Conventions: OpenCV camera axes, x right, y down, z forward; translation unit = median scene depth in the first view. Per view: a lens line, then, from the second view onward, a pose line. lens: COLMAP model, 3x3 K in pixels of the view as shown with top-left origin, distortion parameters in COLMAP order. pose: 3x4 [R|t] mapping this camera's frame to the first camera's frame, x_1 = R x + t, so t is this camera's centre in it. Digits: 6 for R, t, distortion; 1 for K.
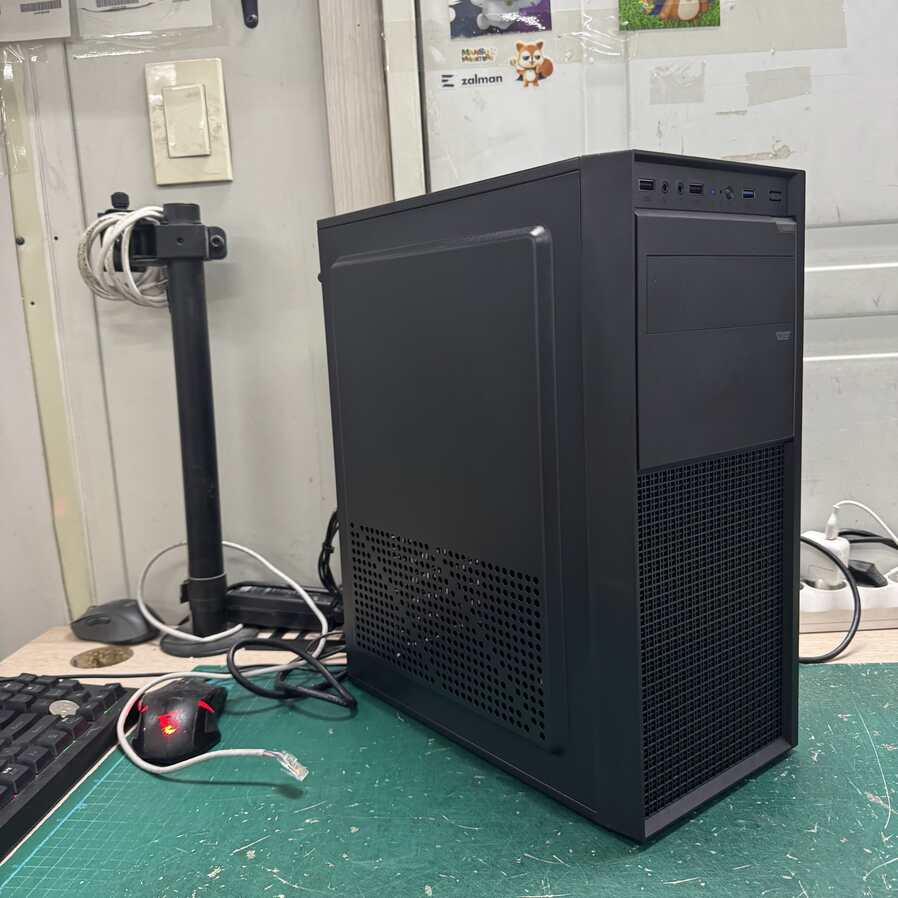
lens RADIAL K [[873.9, 0, 444.0], [0, 873.9, 449.5], [0, 0, 1]] dist [-0.020543, 0.000000]
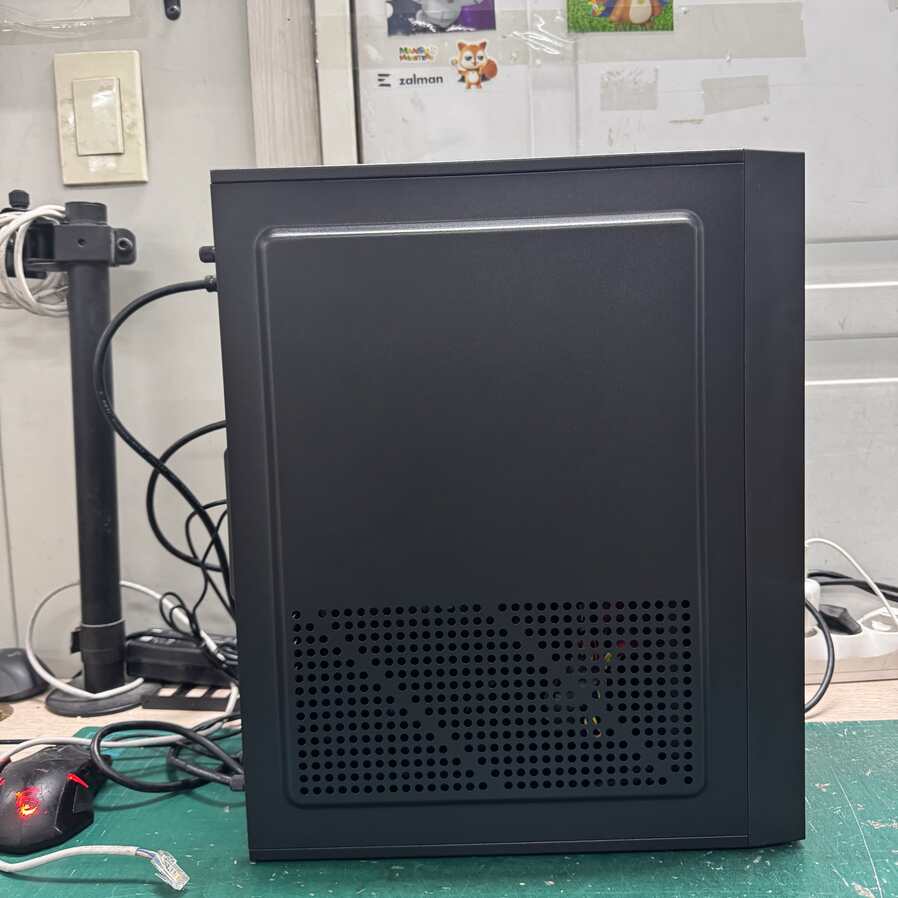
lens RADIAL K [[873.9, 0, 454.0], [0, 873.9, 426.4], [0, 0, 1]] dist [-0.020543, 0.000000]
pose [[0.998538, 0.011380, 0.052846, 0.033945], [-0.007349, 0.997092, -0.075847, 0.013605], [-0.053555, 0.075348, 0.995718, 0.102077]]
